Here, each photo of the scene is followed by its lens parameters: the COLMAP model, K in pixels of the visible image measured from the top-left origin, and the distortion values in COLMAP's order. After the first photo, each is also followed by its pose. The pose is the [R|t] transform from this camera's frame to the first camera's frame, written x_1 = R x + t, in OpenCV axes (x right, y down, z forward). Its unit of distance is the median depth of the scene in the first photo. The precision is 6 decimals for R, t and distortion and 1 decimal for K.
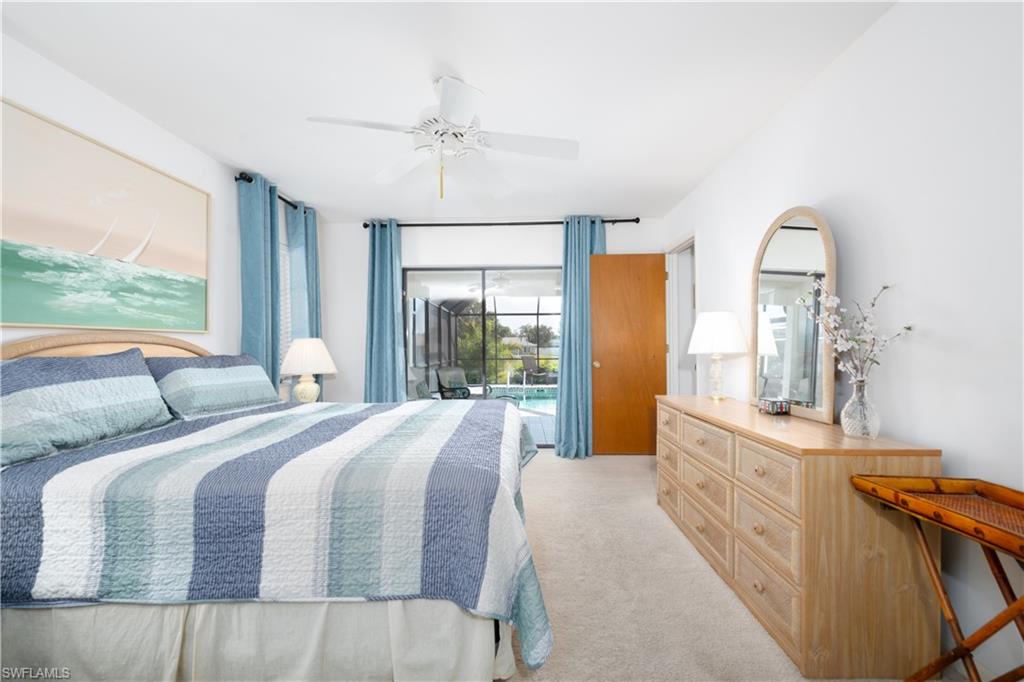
lens RADIAL K [[452.2, 0, 511.8], [0, 452.2, 346.4], [0, 0, 1]] dist [-0.004092, -0.000610]
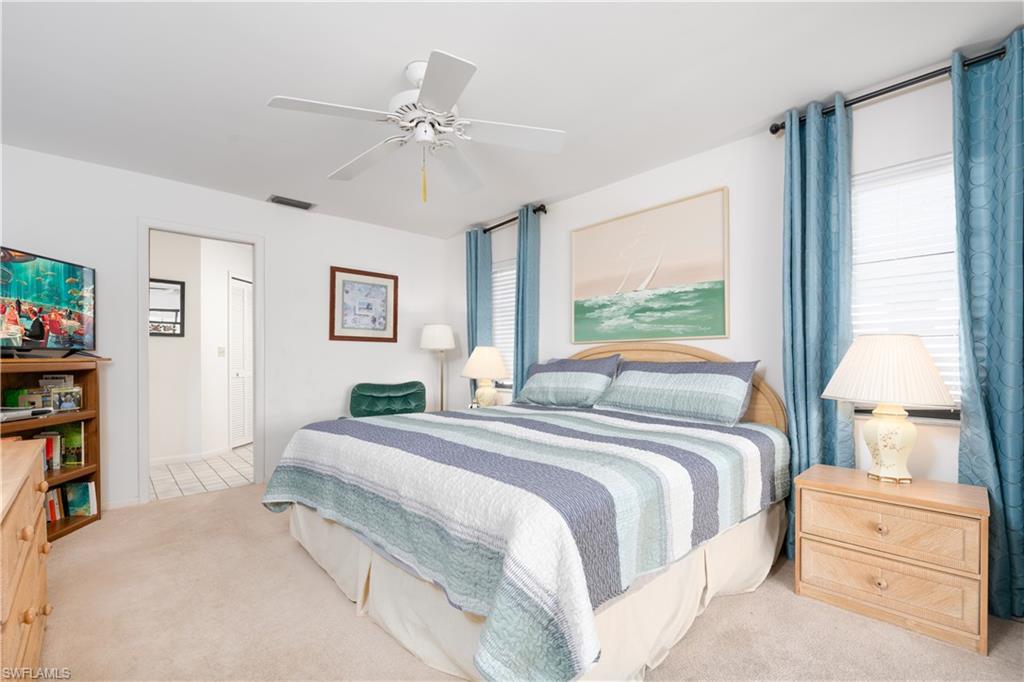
lens RADIAL K [[452.2, 0, 516.8], [0, 452.2, 356.7], [0, 0, 1]] dist [-0.004092, -0.000610]
pose [[-0.712951, 0.008240, -0.701166, 0.344480], [0.009634, 0.999952, 0.001955, 0.004680], [0.701148, -0.005361, -0.712996, 1.645064]]
